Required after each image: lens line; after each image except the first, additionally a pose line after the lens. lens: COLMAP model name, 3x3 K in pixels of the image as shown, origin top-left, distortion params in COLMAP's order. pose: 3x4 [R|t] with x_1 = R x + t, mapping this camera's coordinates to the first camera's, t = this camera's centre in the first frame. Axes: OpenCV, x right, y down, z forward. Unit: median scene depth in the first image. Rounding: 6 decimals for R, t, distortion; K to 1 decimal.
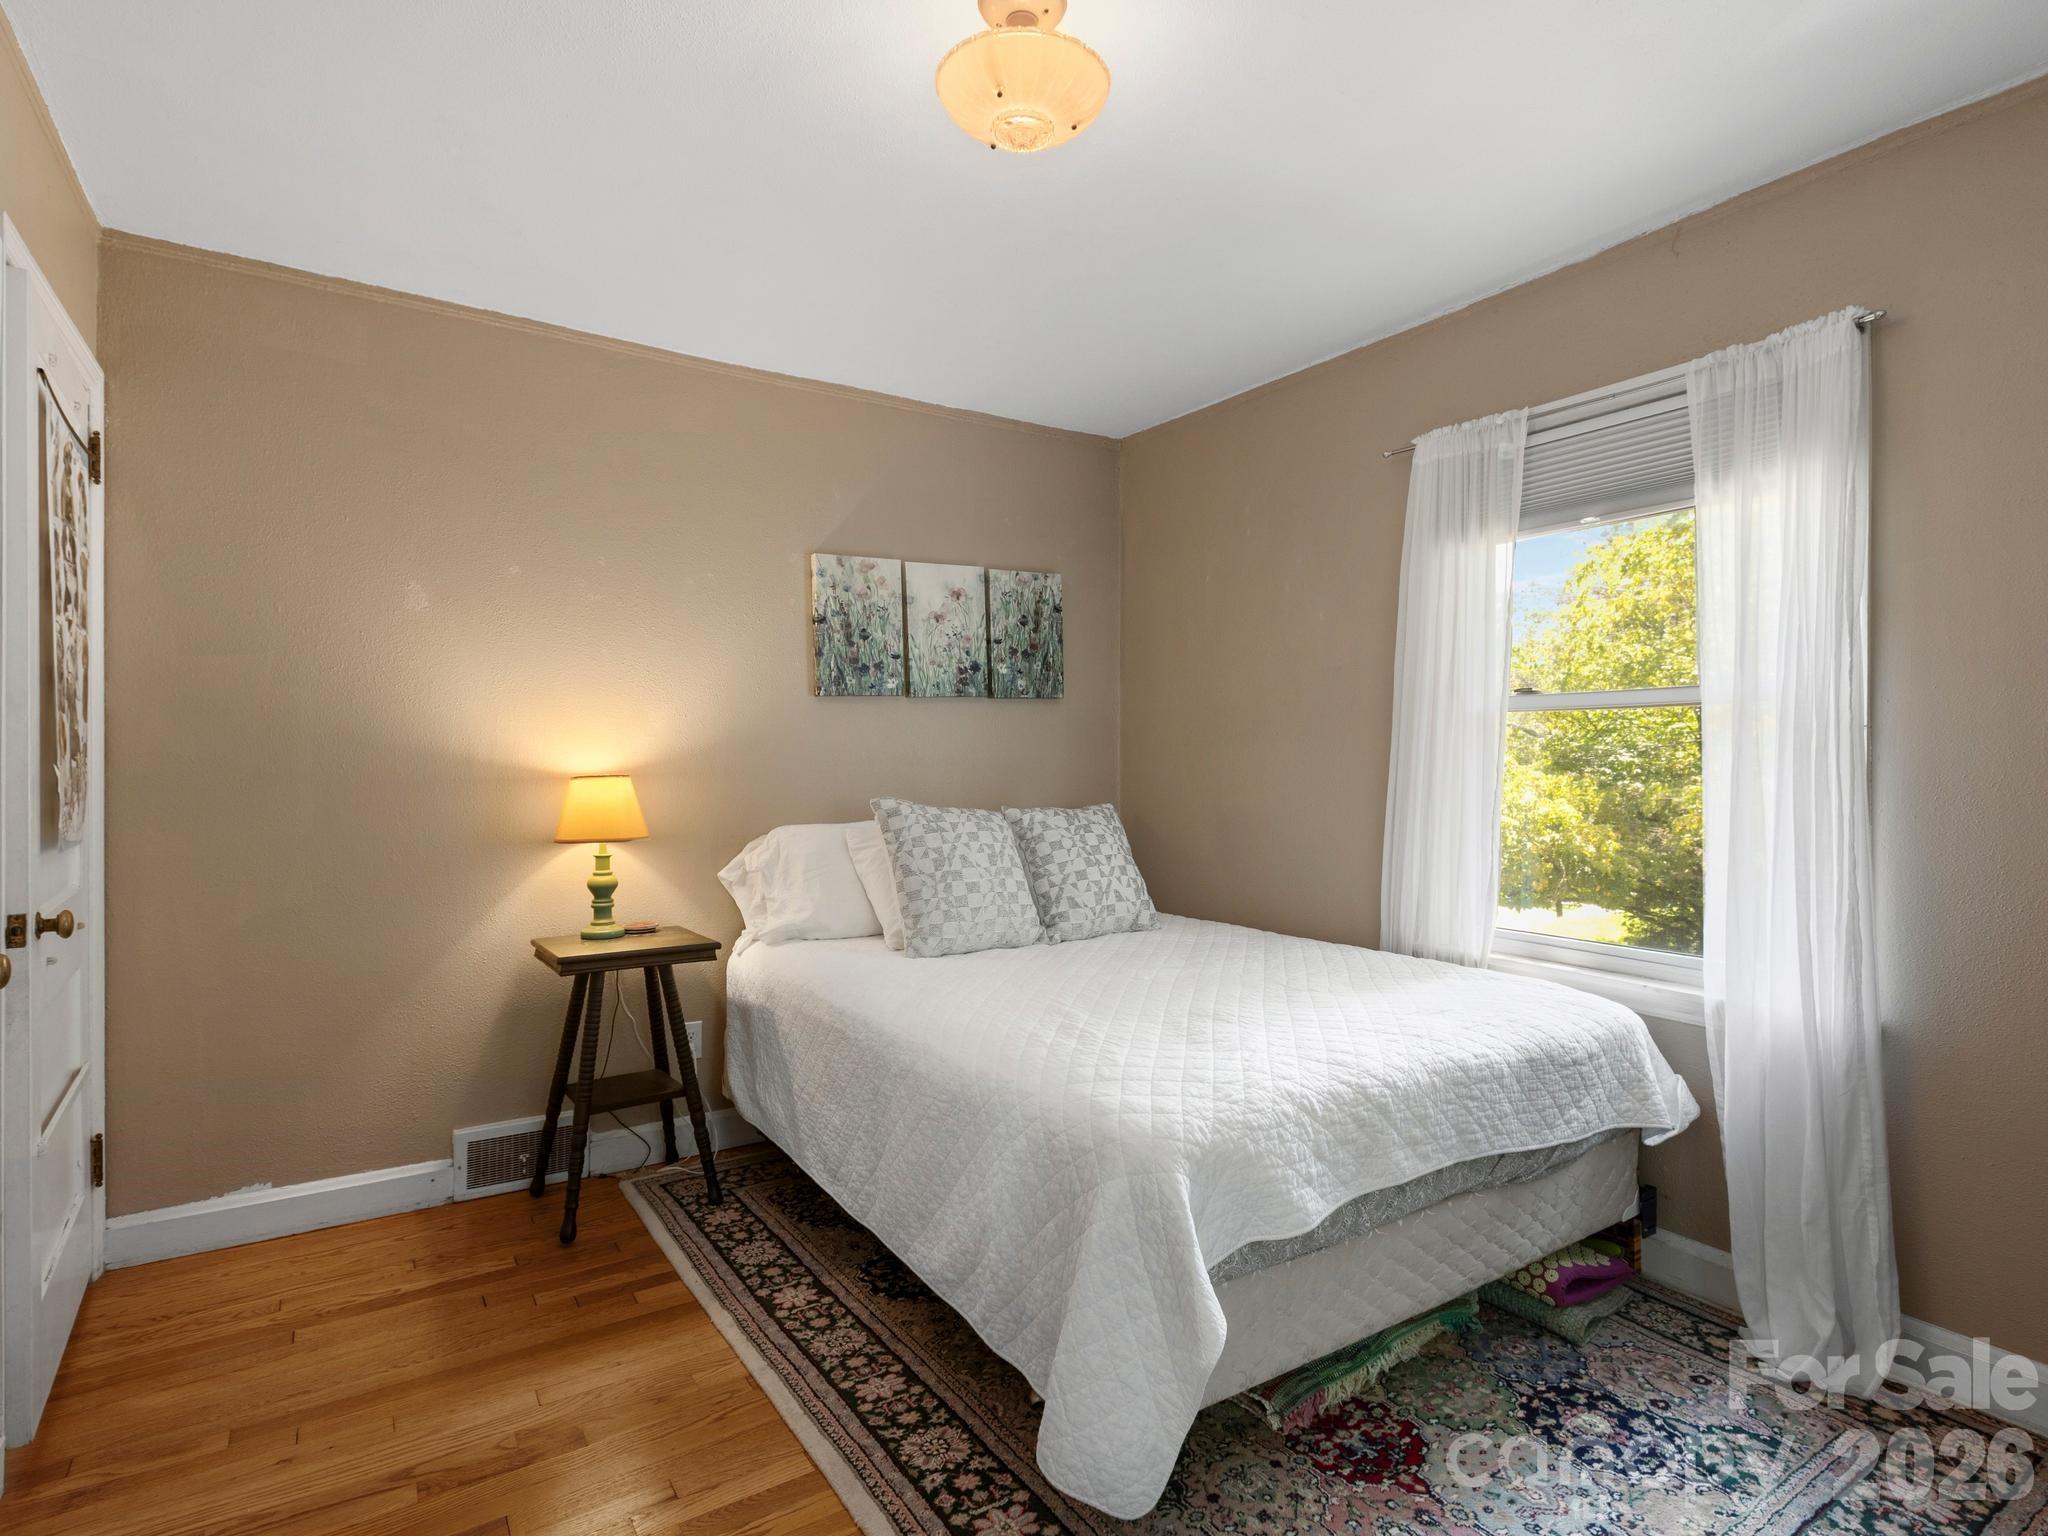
lens RADIAL K [[1044.9, 0, 1016.0], [0, 1044.9, 764.4], [0, 0, 1]] dist [-0.002183, -0.000263]
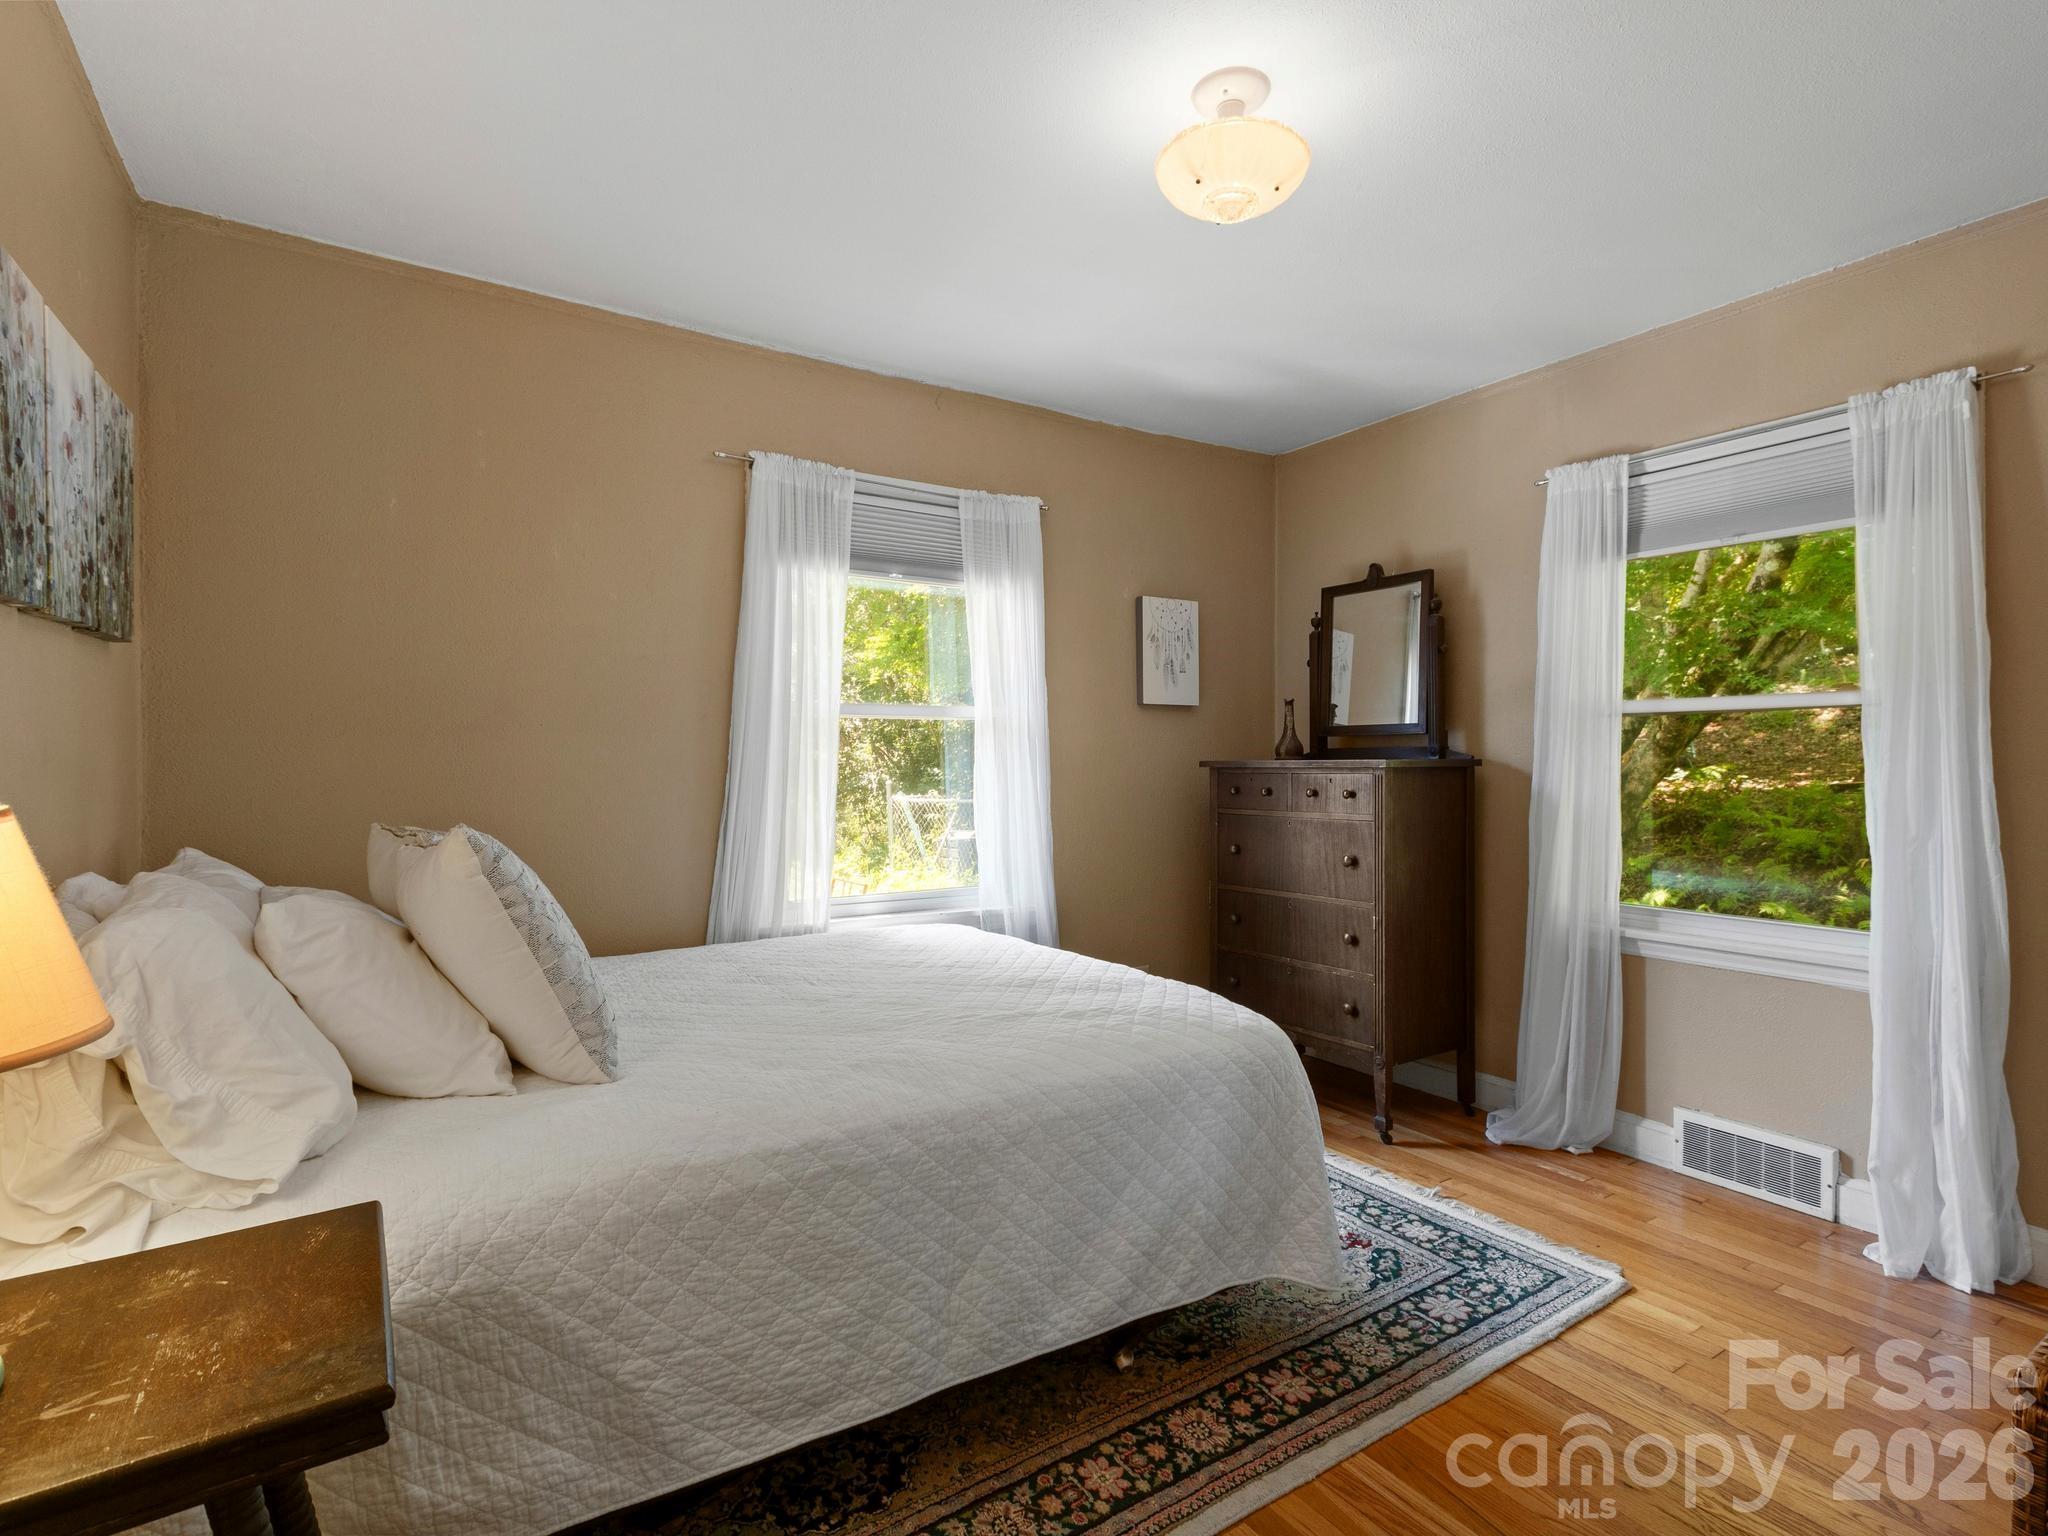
lens RADIAL K [[1044.9, 0, 1016.0], [0, 1044.9, 764.4], [0, 0, 1]] dist [-0.002183, -0.000263]
pose [[-0.002048, -0.009366, 0.999954, -0.907209], [0.003554, 0.999950, 0.009374, -0.005283], [-0.999992, 0.003573, -0.002014, 0.980124]]
